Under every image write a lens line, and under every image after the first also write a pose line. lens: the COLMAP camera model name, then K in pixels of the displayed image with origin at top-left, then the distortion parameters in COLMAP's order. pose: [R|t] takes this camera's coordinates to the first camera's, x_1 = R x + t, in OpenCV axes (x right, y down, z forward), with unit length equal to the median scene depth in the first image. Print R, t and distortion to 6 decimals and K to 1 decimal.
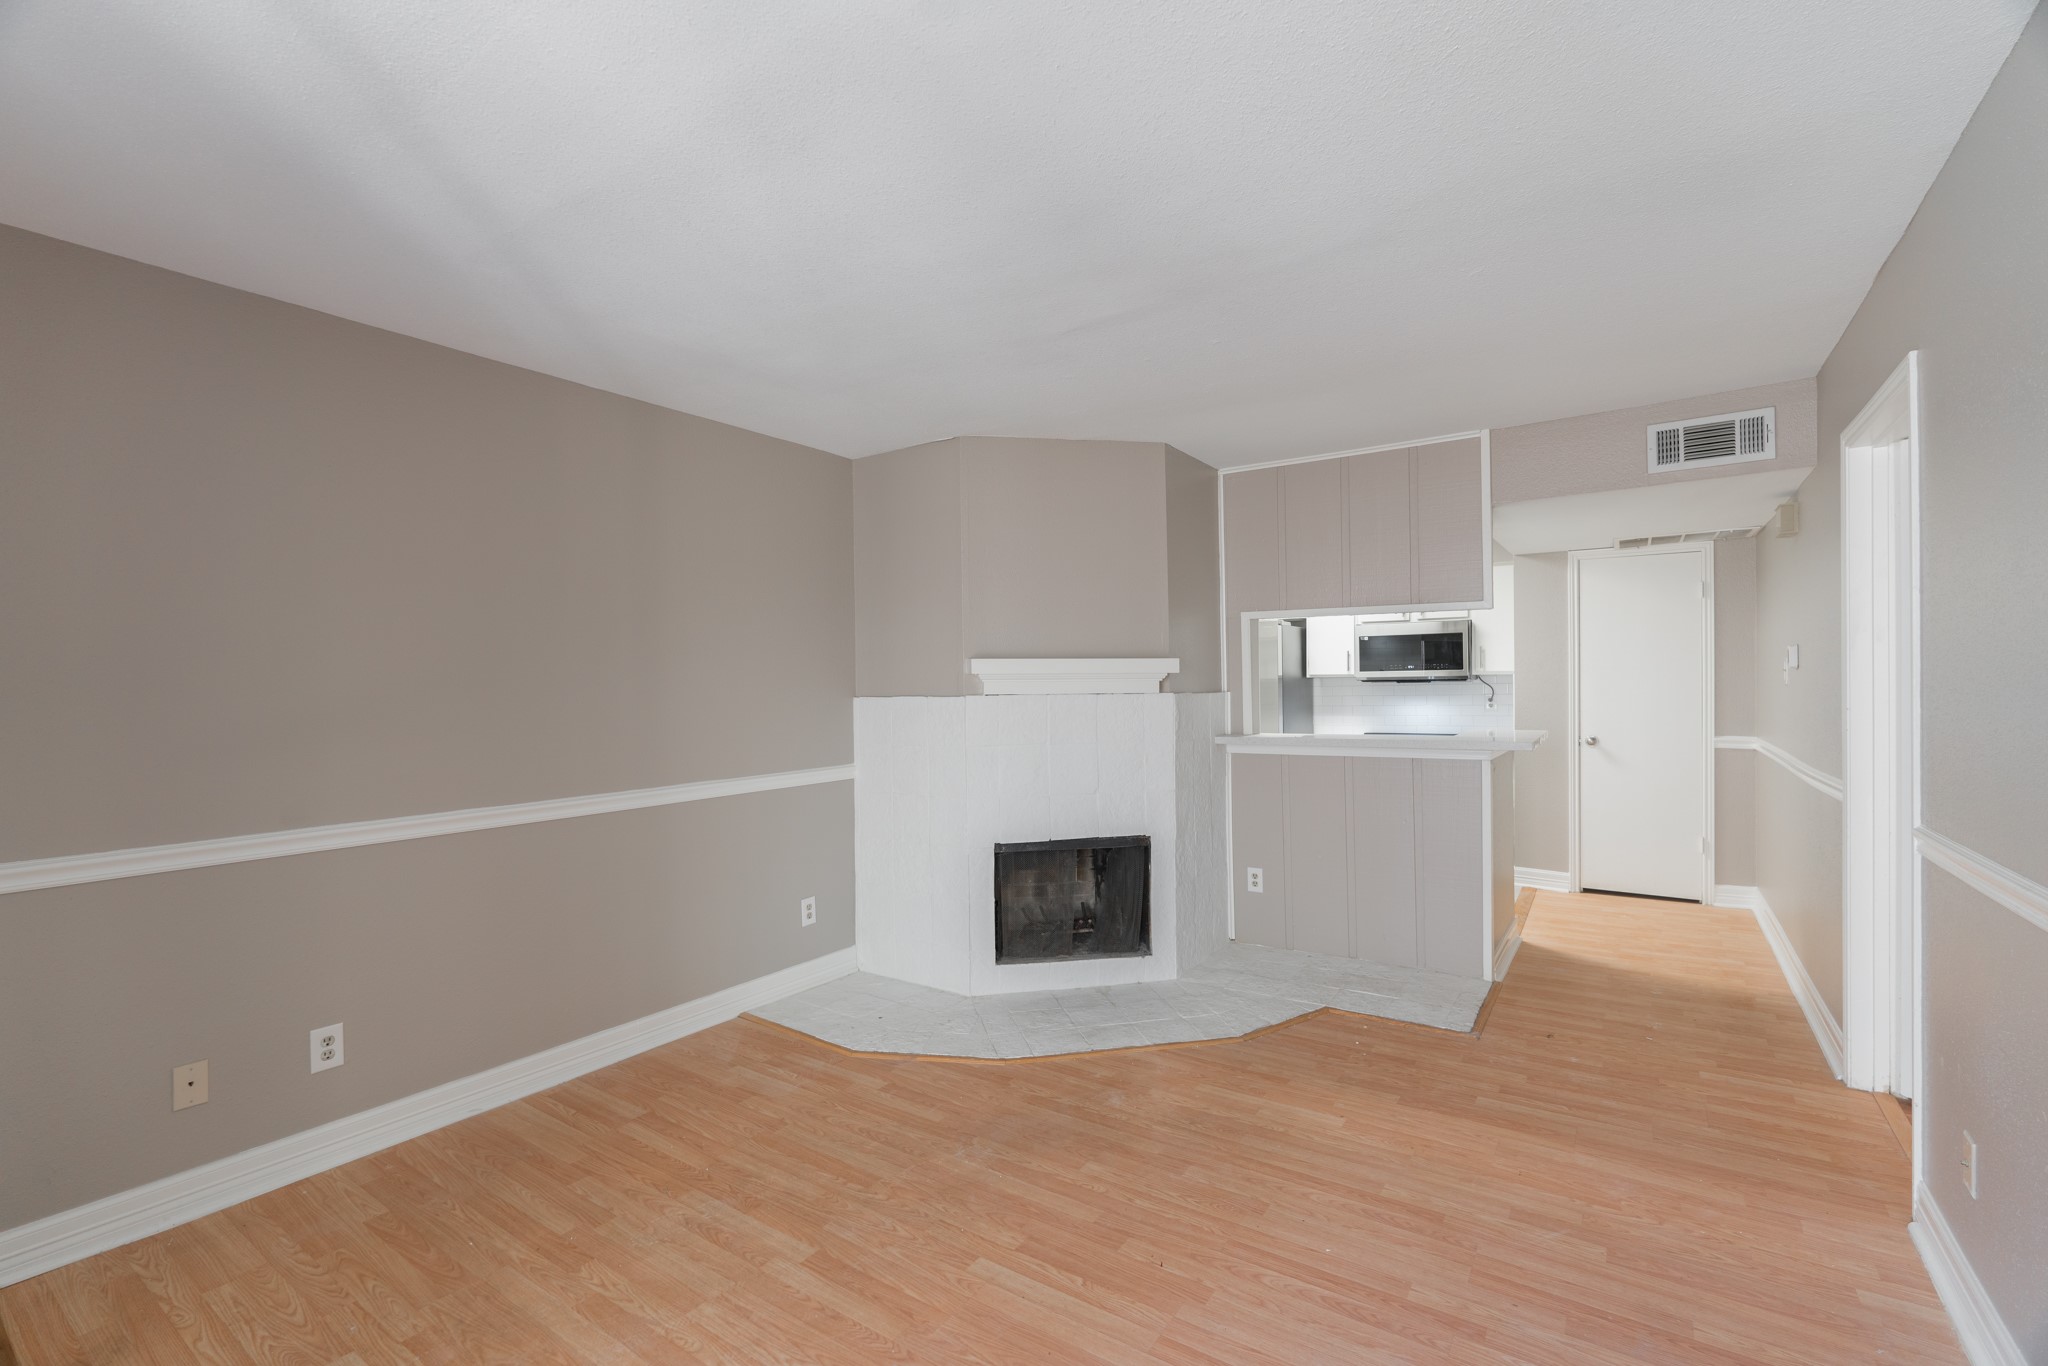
lens RADIAL K [[901.6, 0, 1026.8], [0, 901.6, 685.3], [0, 0, 1]] dist [-0.010780, 0.002085]
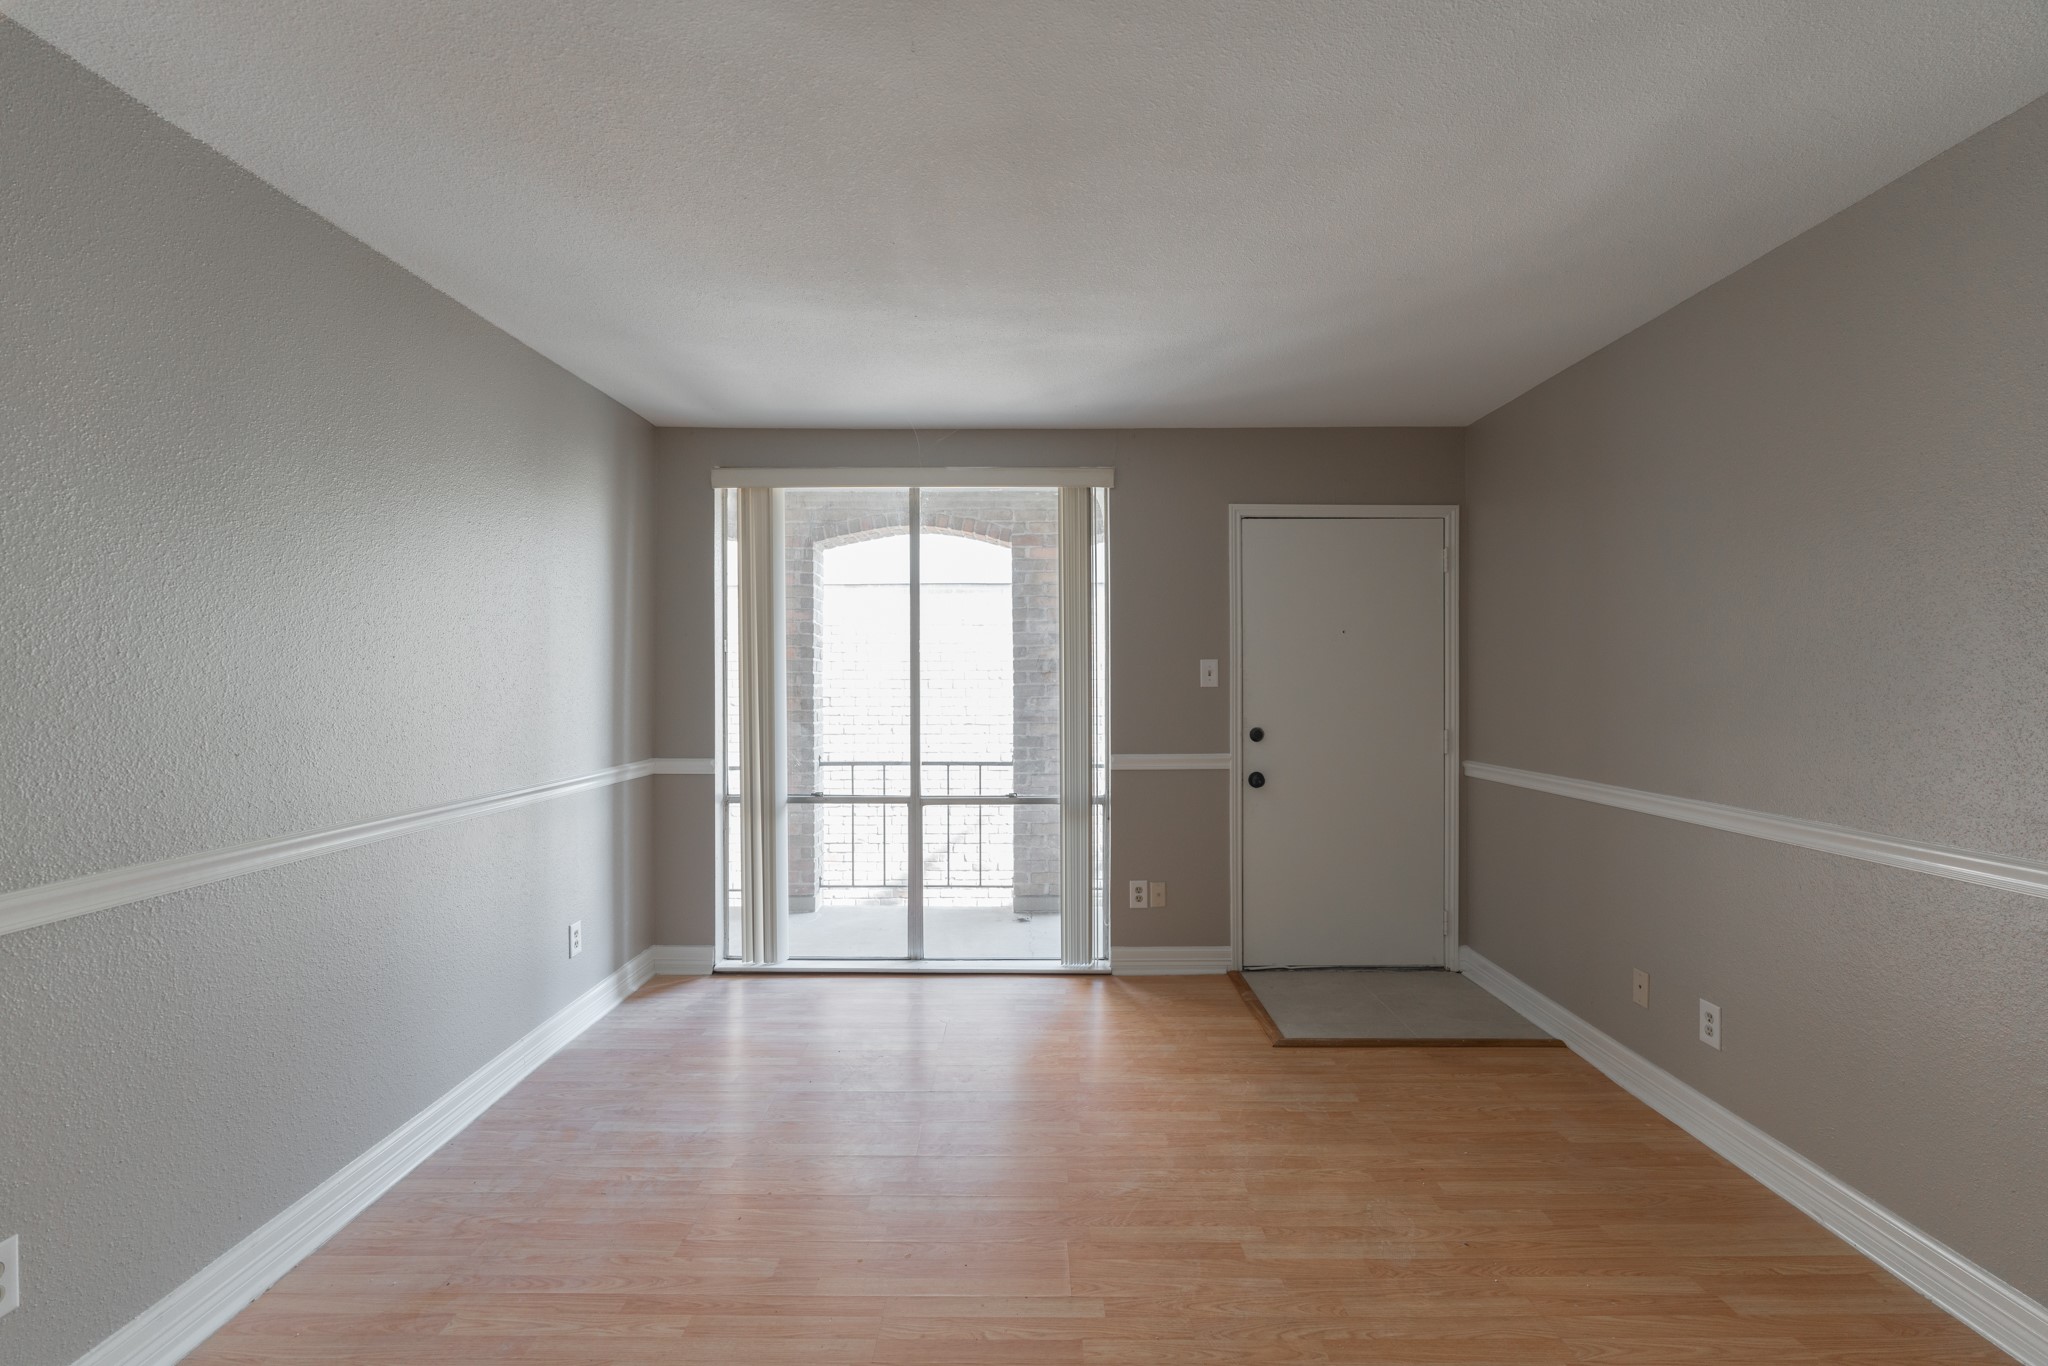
lens RADIAL K [[901.6, 0, 1026.8], [0, 901.6, 688.6], [0, 0, 1]] dist [-0.010780, 0.002085]
pose [[-0.830236, 0.020742, -0.557025, 0.302439], [0.011548, 0.999733, 0.020016, -0.001043], [0.557292, 0.010185, -0.830254, 1.035715]]
